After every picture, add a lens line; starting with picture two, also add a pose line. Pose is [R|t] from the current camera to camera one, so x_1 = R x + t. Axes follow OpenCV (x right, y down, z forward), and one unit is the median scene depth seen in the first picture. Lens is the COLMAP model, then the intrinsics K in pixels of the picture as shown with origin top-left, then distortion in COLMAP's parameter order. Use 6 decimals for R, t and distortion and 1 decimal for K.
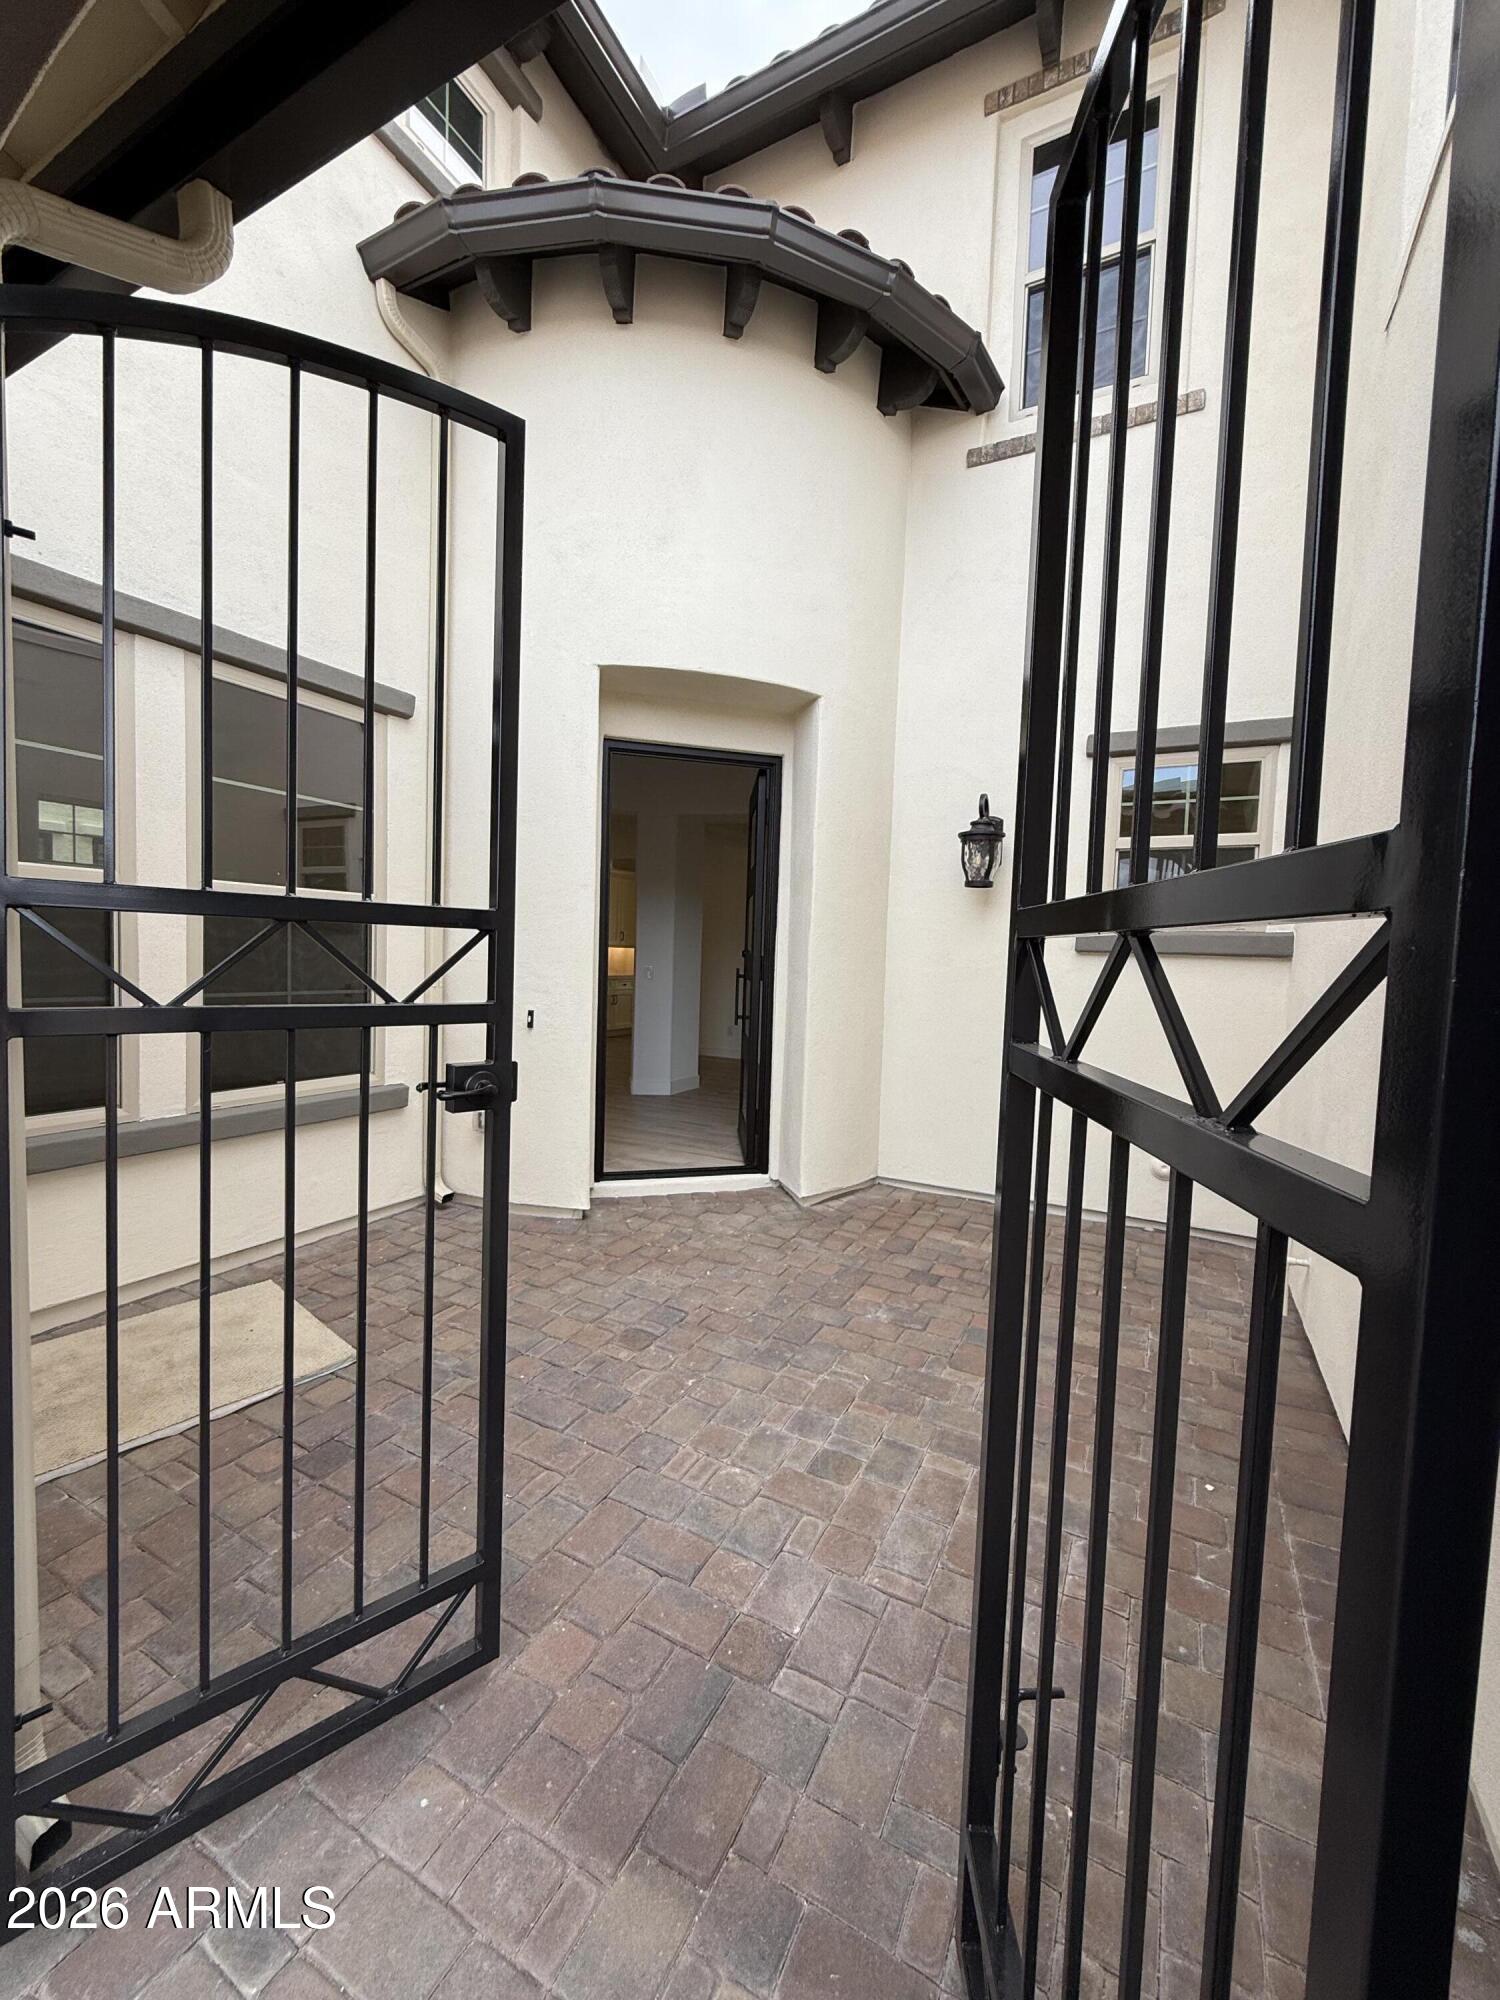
lens RADIAL K [[800.4, 0, 750.0], [0, 800.4, 1000.0], [0, 0, 1]] dist [-0.012139, 0.000191]
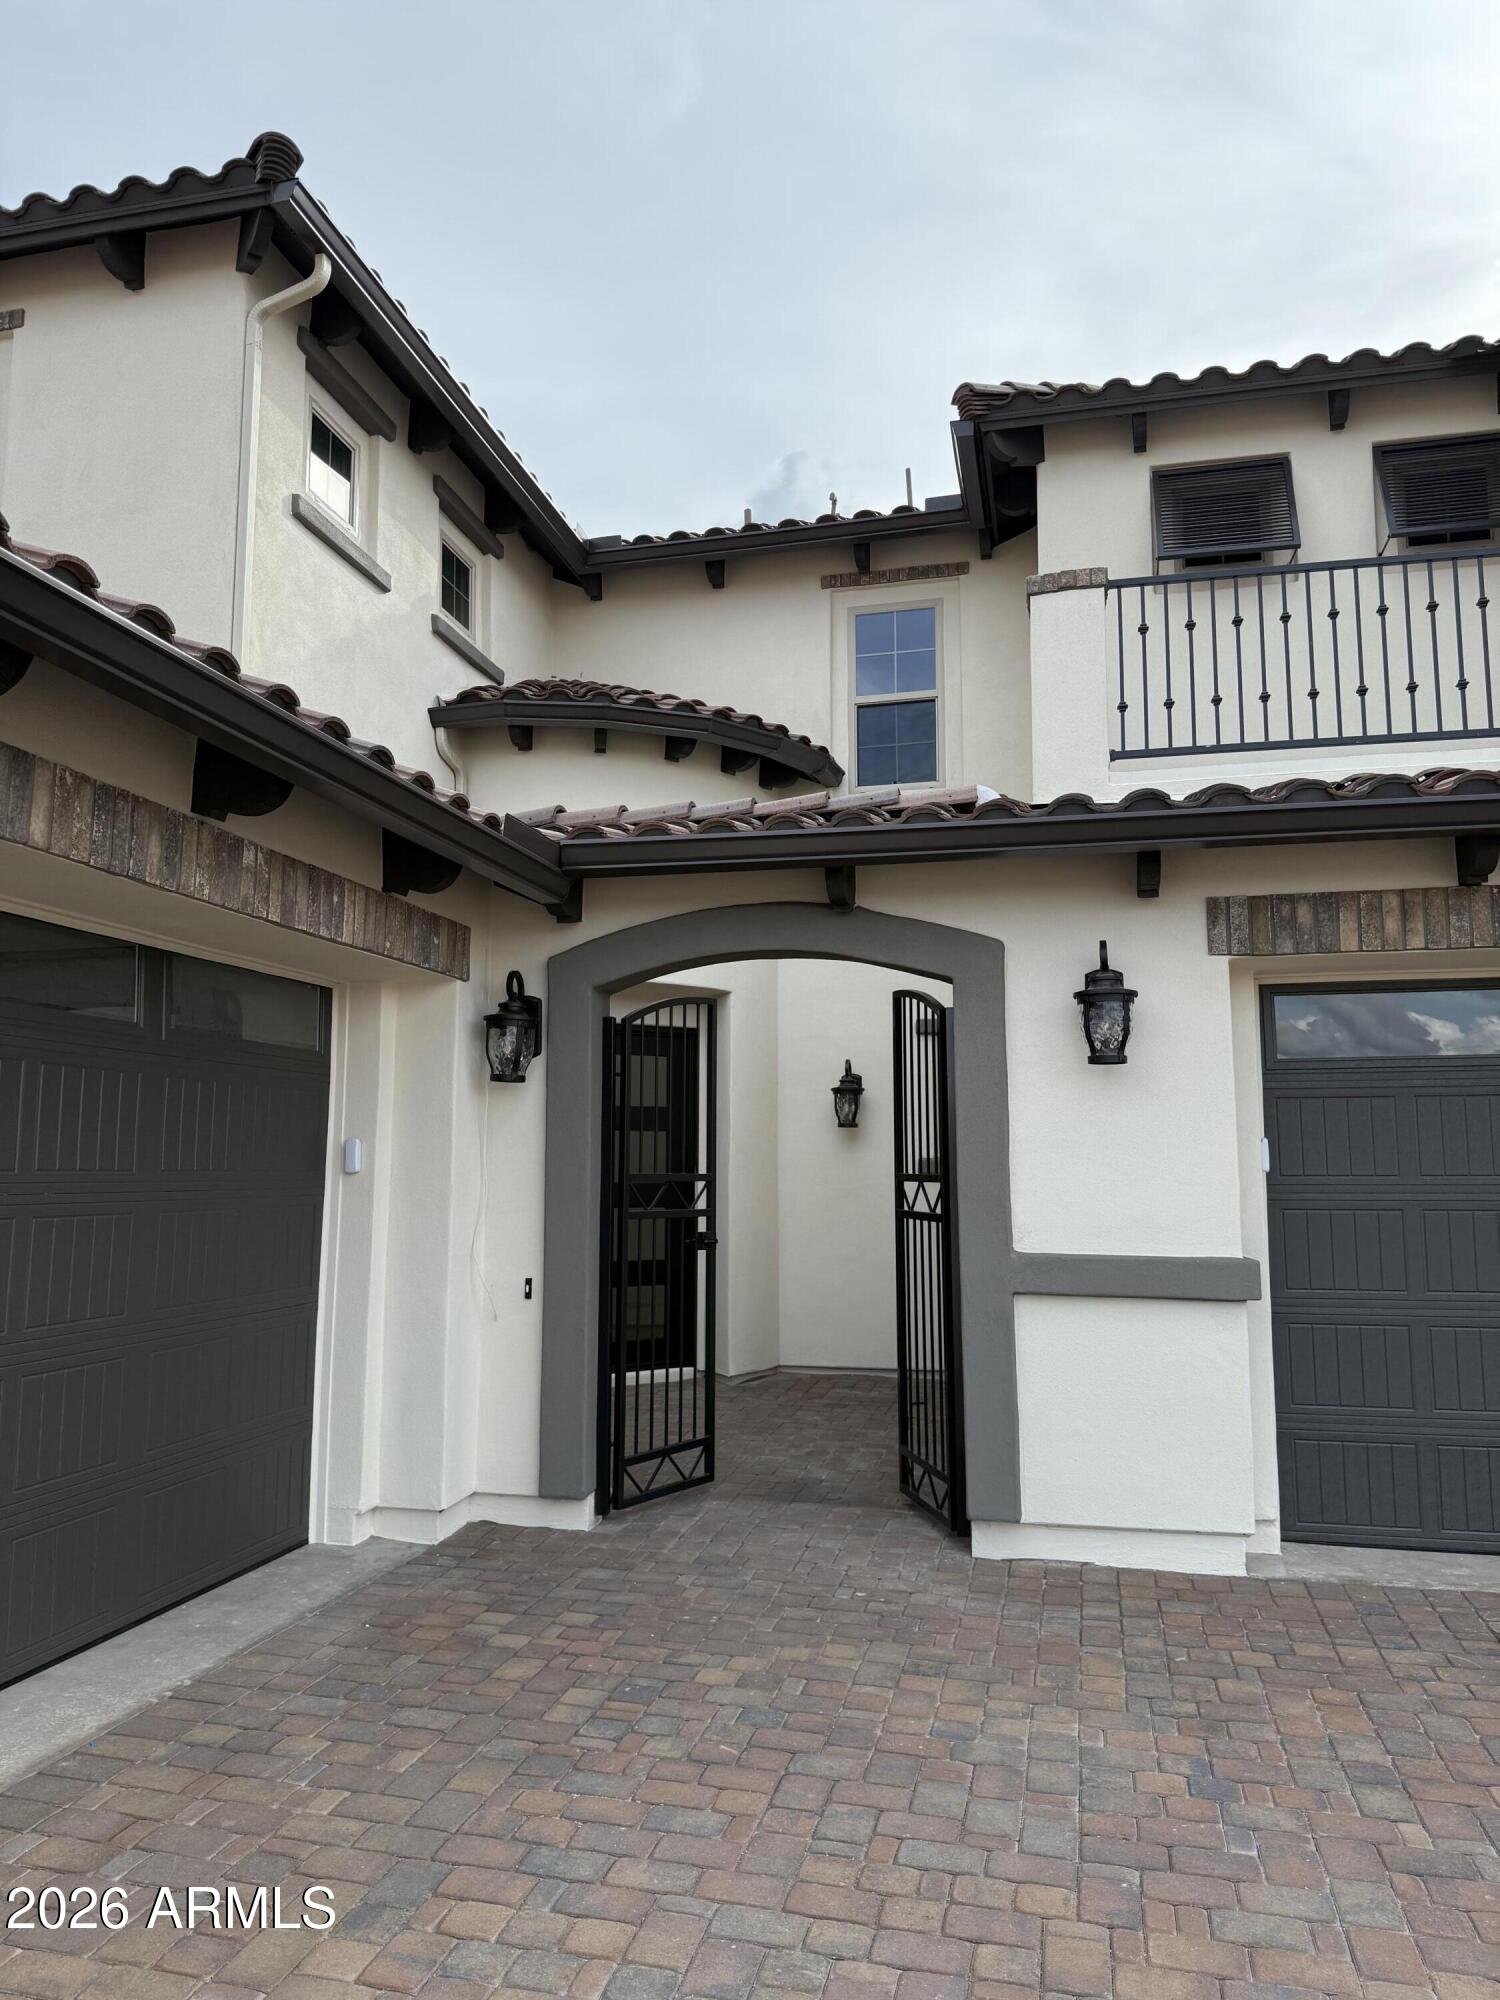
lens RADIAL K [[1410.4, 0, 750.0], [0, 1410.4, 1000.0], [0, 0, 1]] dist [0.076581, -0.106500]
pose [[0.966133, -0.005967, 0.257976, -0.531387], [0.050617, 0.984692, -0.166789, 0.040059], [-0.253031, 0.174199, 0.951646, -1.379042]]
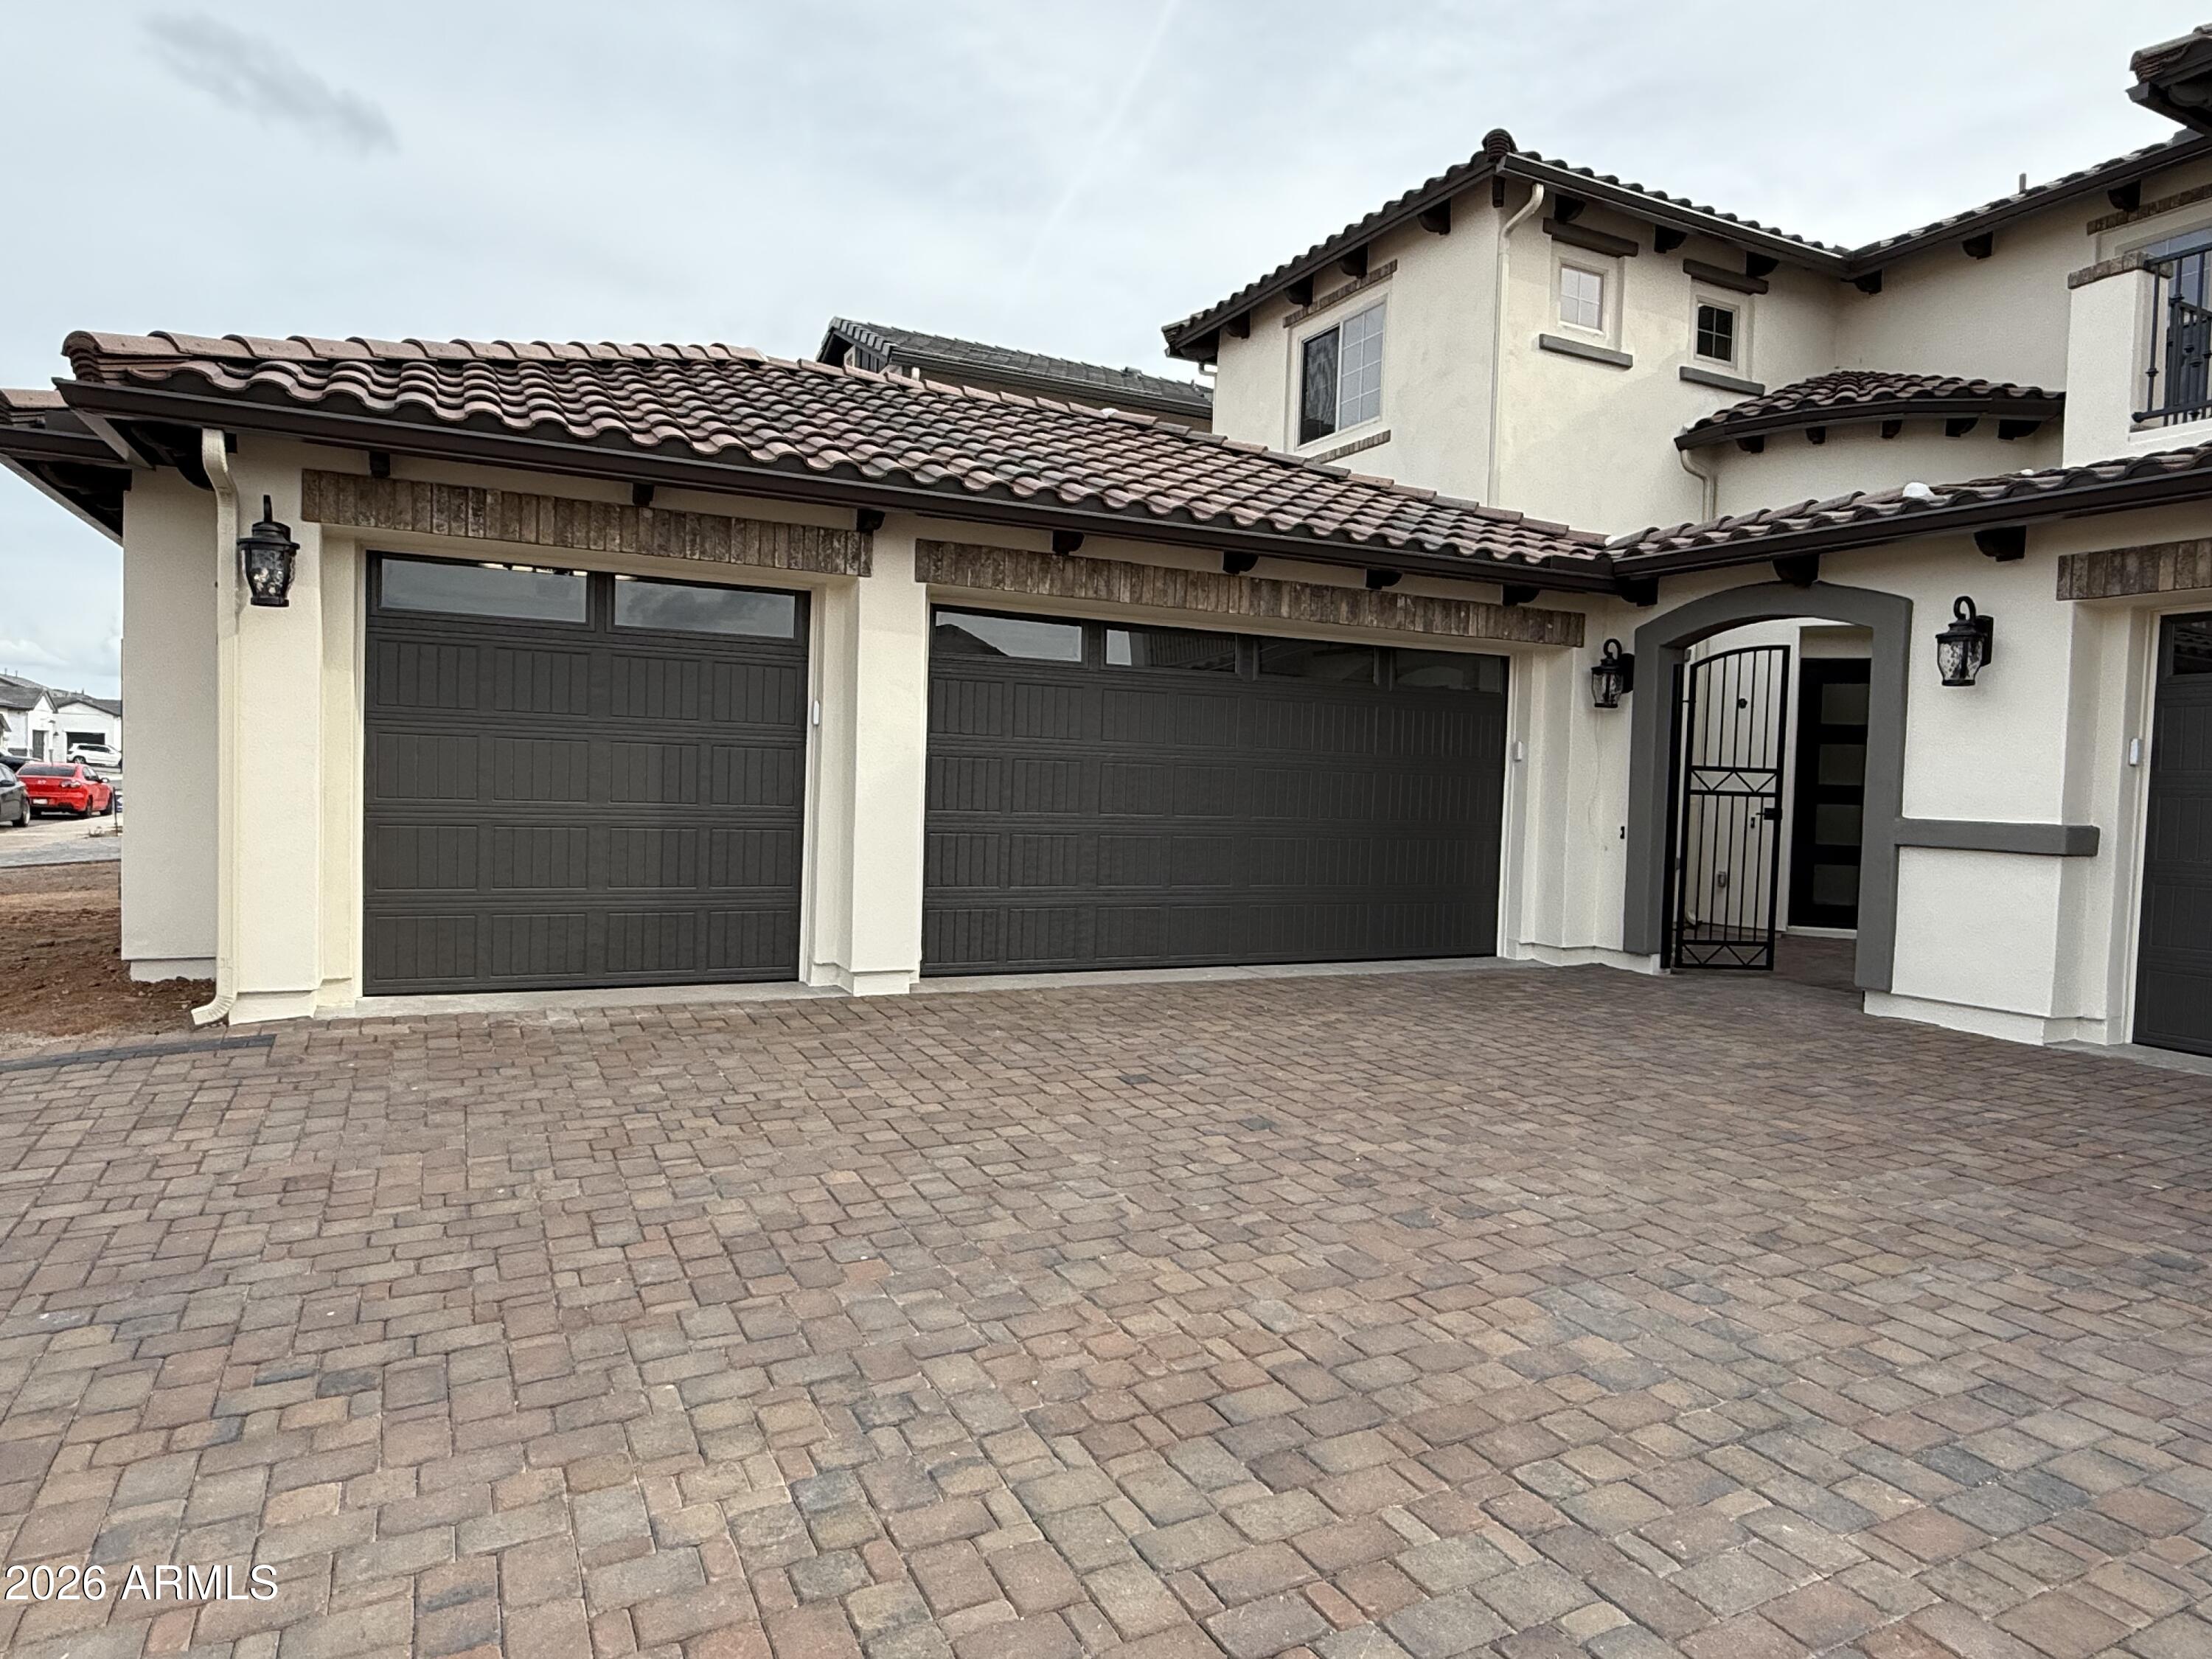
lens RADIAL K [[1326.5, 0, 1106.0], [0, 1326.5, 829.5], [0, 0, 1]] dist [-0.001572, -0.000027]
pose [[0.818031, 0.009428, -0.575098, 0.271769], [-0.033033, 0.998985, -0.030610, 0.183955], [0.574225, 0.044037, 0.817512, -2.316788]]
